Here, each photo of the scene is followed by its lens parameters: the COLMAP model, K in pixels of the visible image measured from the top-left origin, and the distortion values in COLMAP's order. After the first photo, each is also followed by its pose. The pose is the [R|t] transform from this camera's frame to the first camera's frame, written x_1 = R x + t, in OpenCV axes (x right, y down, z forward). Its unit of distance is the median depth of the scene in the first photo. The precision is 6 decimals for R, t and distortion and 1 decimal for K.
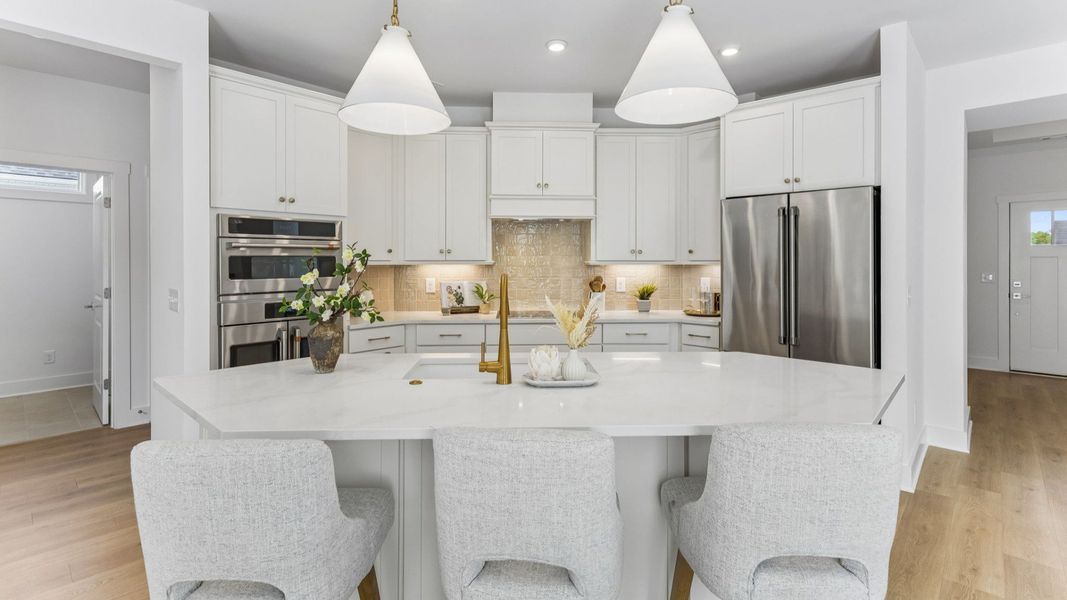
lens RADIAL K [[487.7, 0, 541.8], [0, 487.7, 295.0], [0, 0, 1]] dist [-0.009886, -0.000338]
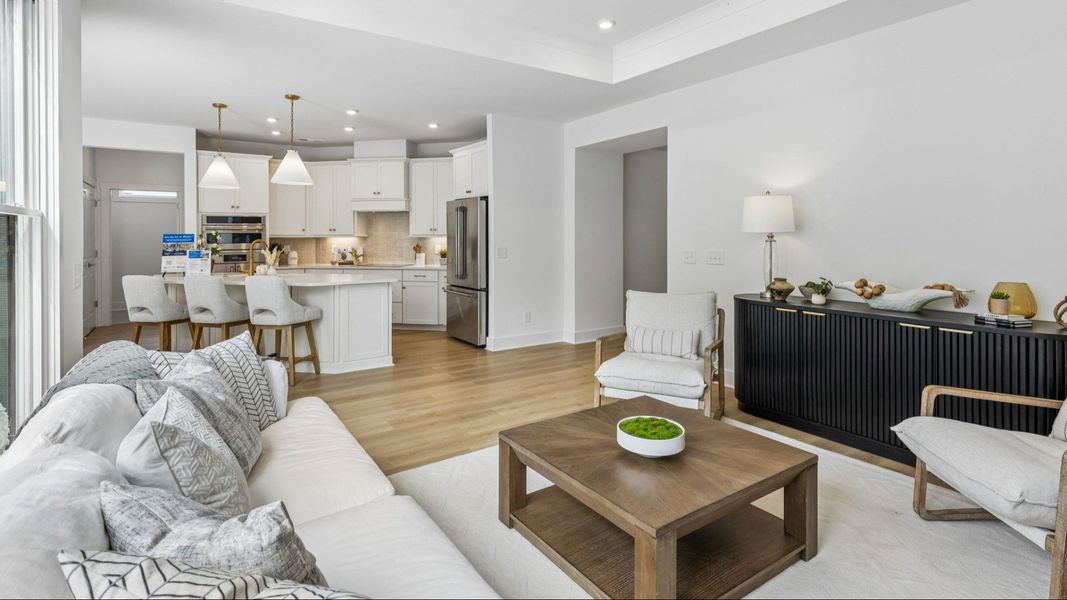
lens RADIAL K [[487.7, 0, 525.8], [0, 487.7, 294.4], [0, 0, 1]] dist [-0.009886, -0.000338]
pose [[0.981736, 0.019833, -0.189214, 0.923090], [-0.010923, 0.998787, 0.048015, 0.059858], [0.189937, -0.045072, 0.980761, -0.707250]]
